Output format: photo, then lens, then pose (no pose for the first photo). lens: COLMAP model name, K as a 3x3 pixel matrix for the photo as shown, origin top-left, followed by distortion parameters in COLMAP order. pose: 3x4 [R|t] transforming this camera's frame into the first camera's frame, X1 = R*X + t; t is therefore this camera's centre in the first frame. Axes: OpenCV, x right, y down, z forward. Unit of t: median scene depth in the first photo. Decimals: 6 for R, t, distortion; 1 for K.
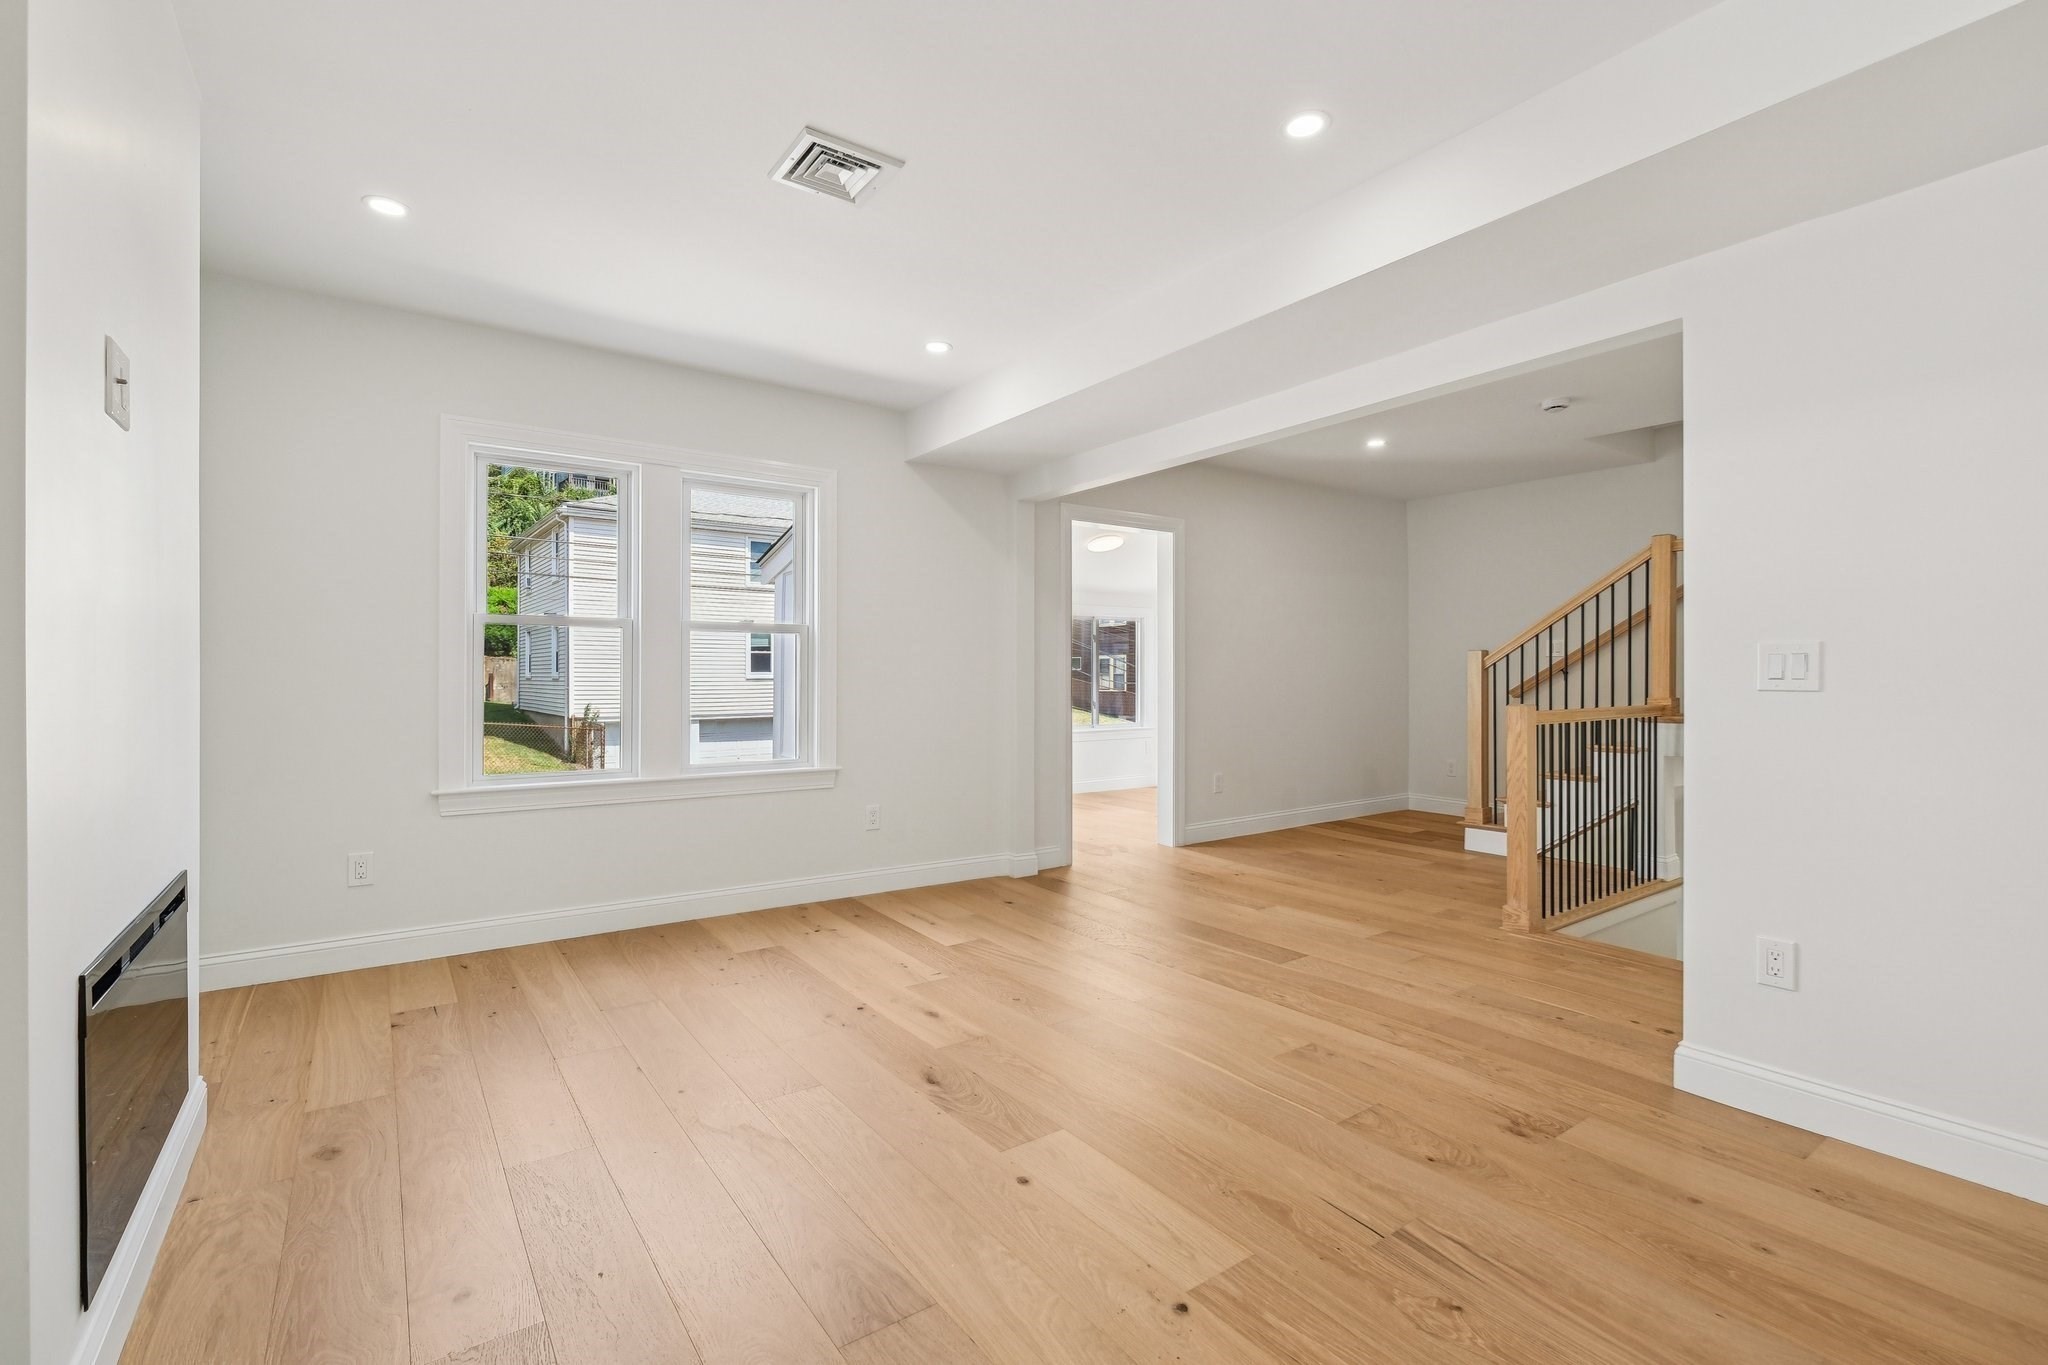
lens RADIAL K [[904.1, 0, 1028.5], [0, 904.1, 673.0], [0, 0, 1]] dist [-0.000179, 0.000428]
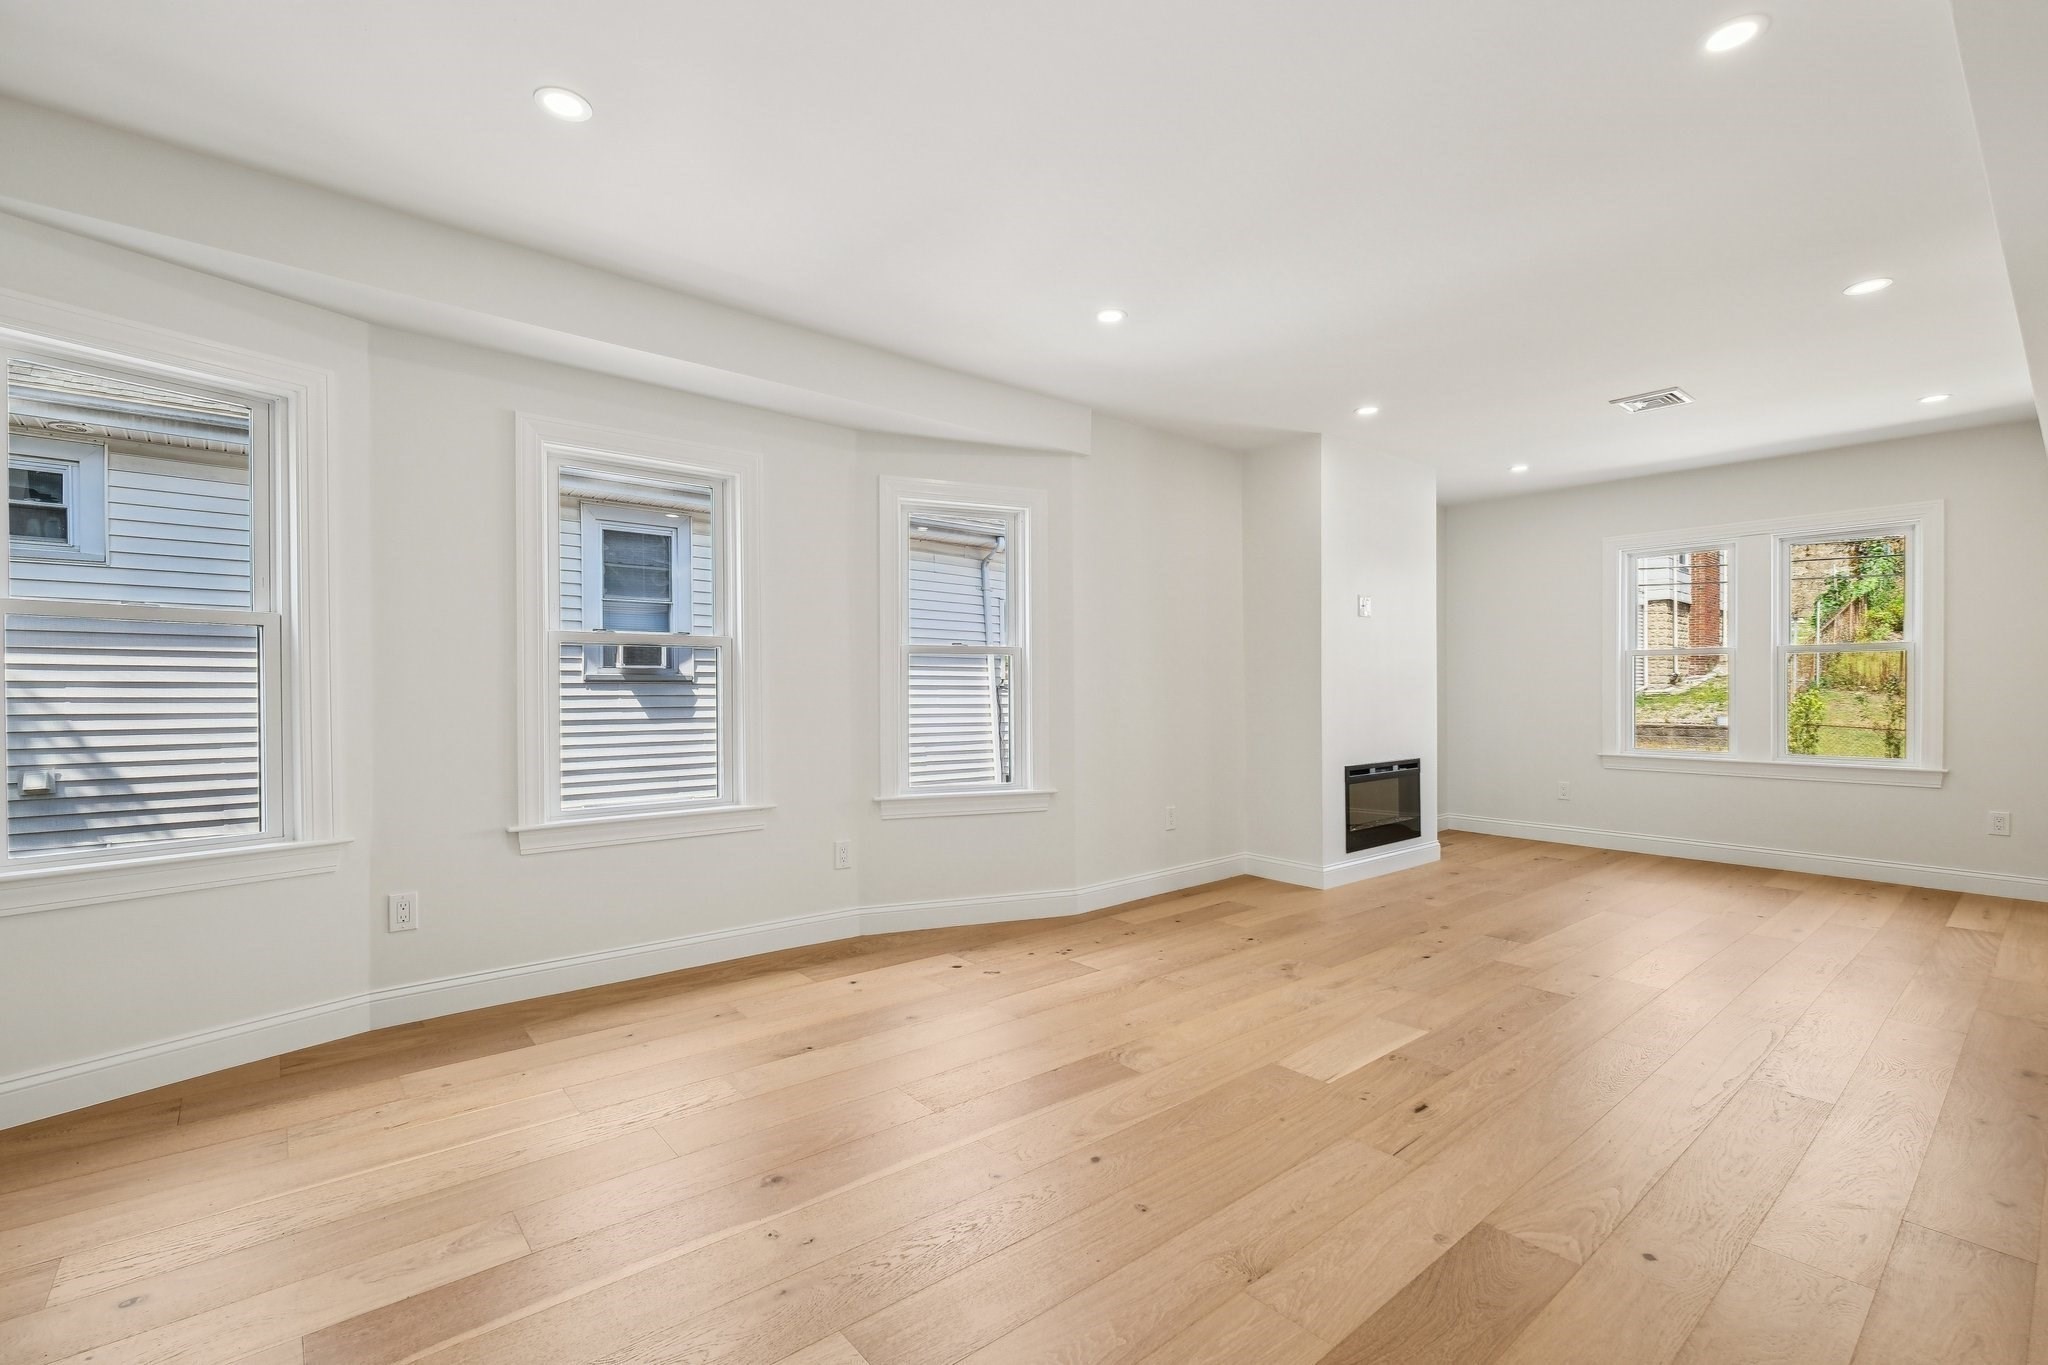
lens RADIAL K [[904.1, 0, 1025.7], [0, 904.1, 692.1], [0, 0, 1]] dist [-0.000179, 0.000428]
pose [[0.084533, 0.001579, -0.996419, 1.013160], [0.009835, 0.999949, 0.002419, -0.003349], [0.996372, -0.010004, 0.084514, -0.260774]]
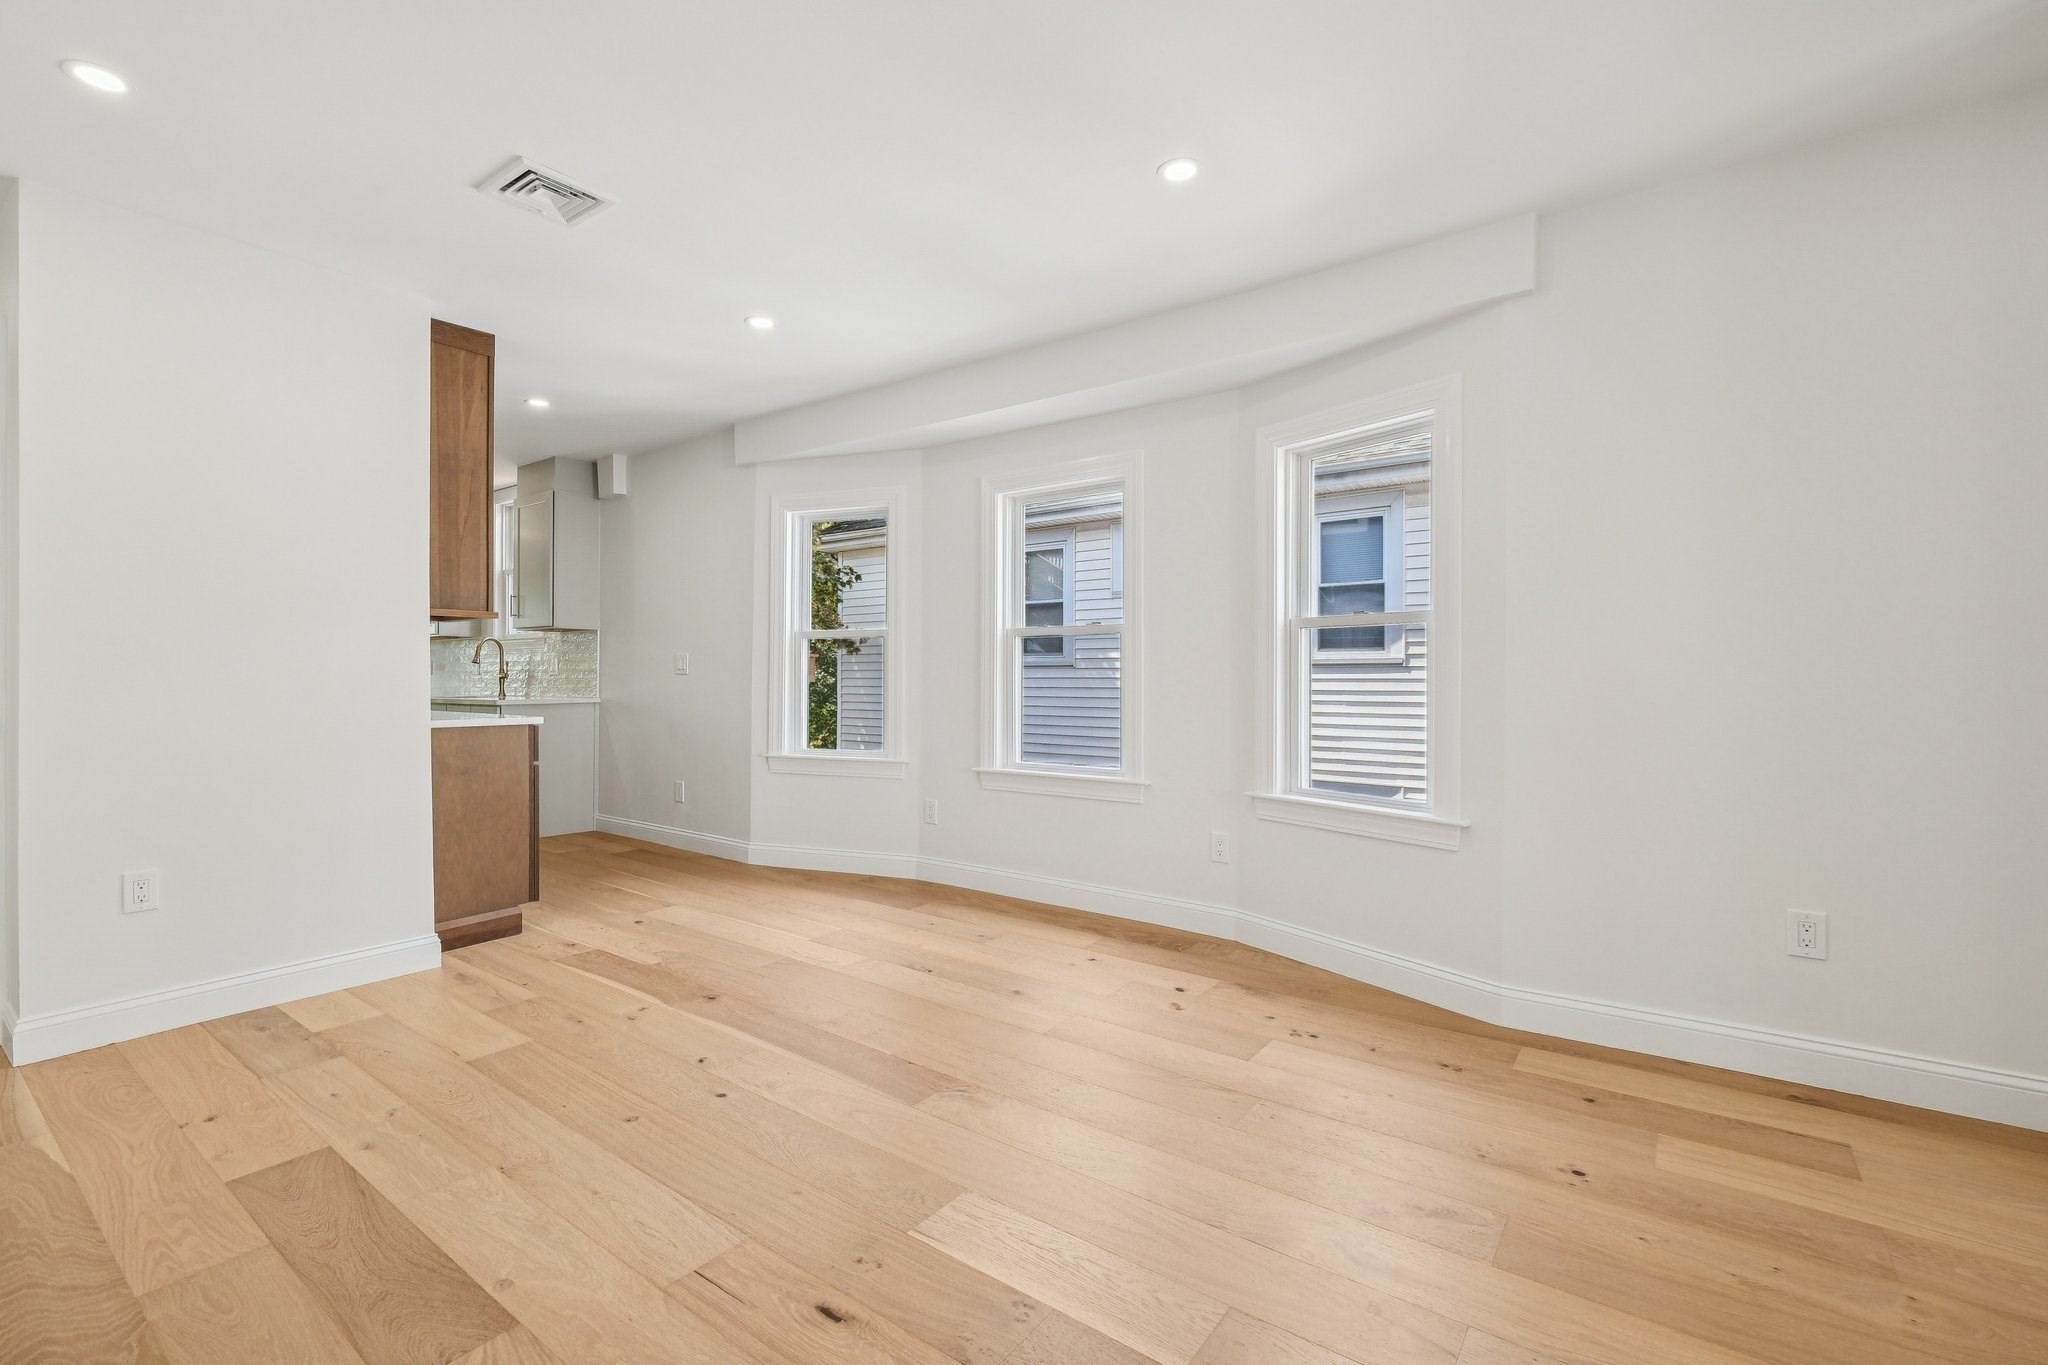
lens RADIAL K [[904.1, 0, 1039.8], [0, 904.1, 672.5], [0, 0, 1]] dist [-0.000179, 0.000428]
pose [[-0.948917, -0.001200, -0.315523, 0.402059], [0.002435, 0.999935, -0.011128, 0.006022], [0.315516, -0.011328, -0.948853, 0.547948]]
